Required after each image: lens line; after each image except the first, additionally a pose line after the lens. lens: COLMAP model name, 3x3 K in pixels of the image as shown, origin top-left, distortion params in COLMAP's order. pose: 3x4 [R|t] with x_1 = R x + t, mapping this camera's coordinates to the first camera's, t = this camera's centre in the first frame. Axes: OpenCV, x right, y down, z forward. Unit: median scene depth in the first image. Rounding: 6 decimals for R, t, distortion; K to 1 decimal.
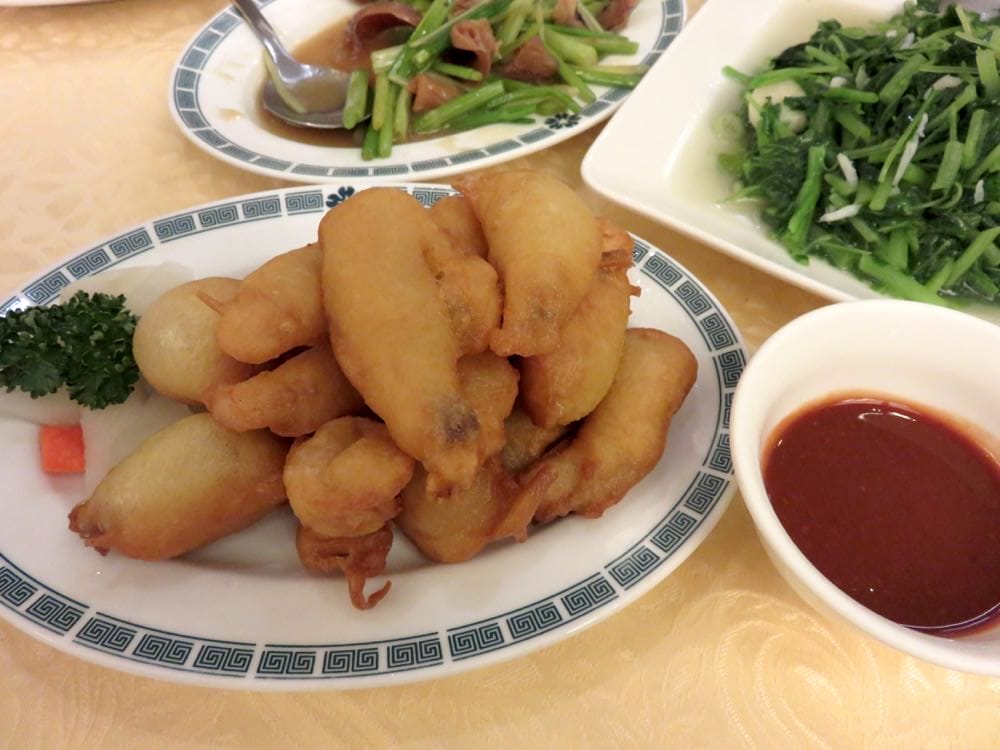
lens RADIAL K [[751.2, 0, 499.5], [0, 751.2, 374.2], [0, 0, 1]] dist [-0.009116, -0.005197]
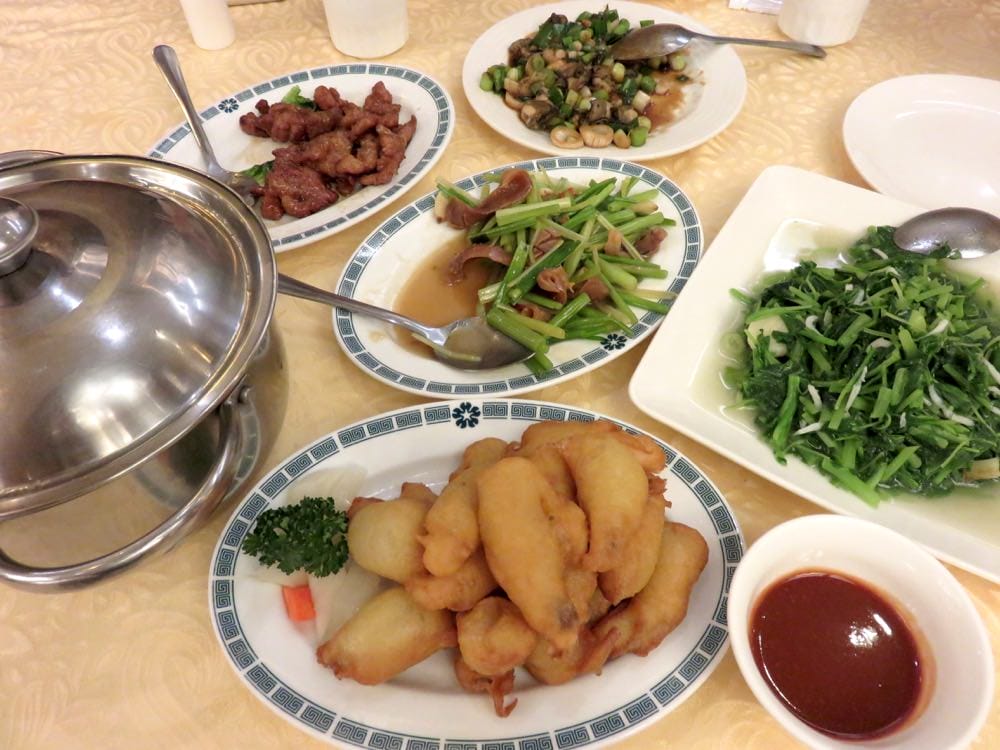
lens RADIAL K [[751.2, 0, 499.3], [0, 751.2, 372.6], [0, 0, 1]] dist [-0.009116, -0.005197]
pose [[0.999566, 0.000601, -0.029440, -0.104765], [-0.001143, 0.999830, -0.018394, -0.303797], [0.029423, 0.018420, 0.999397, -0.483945]]
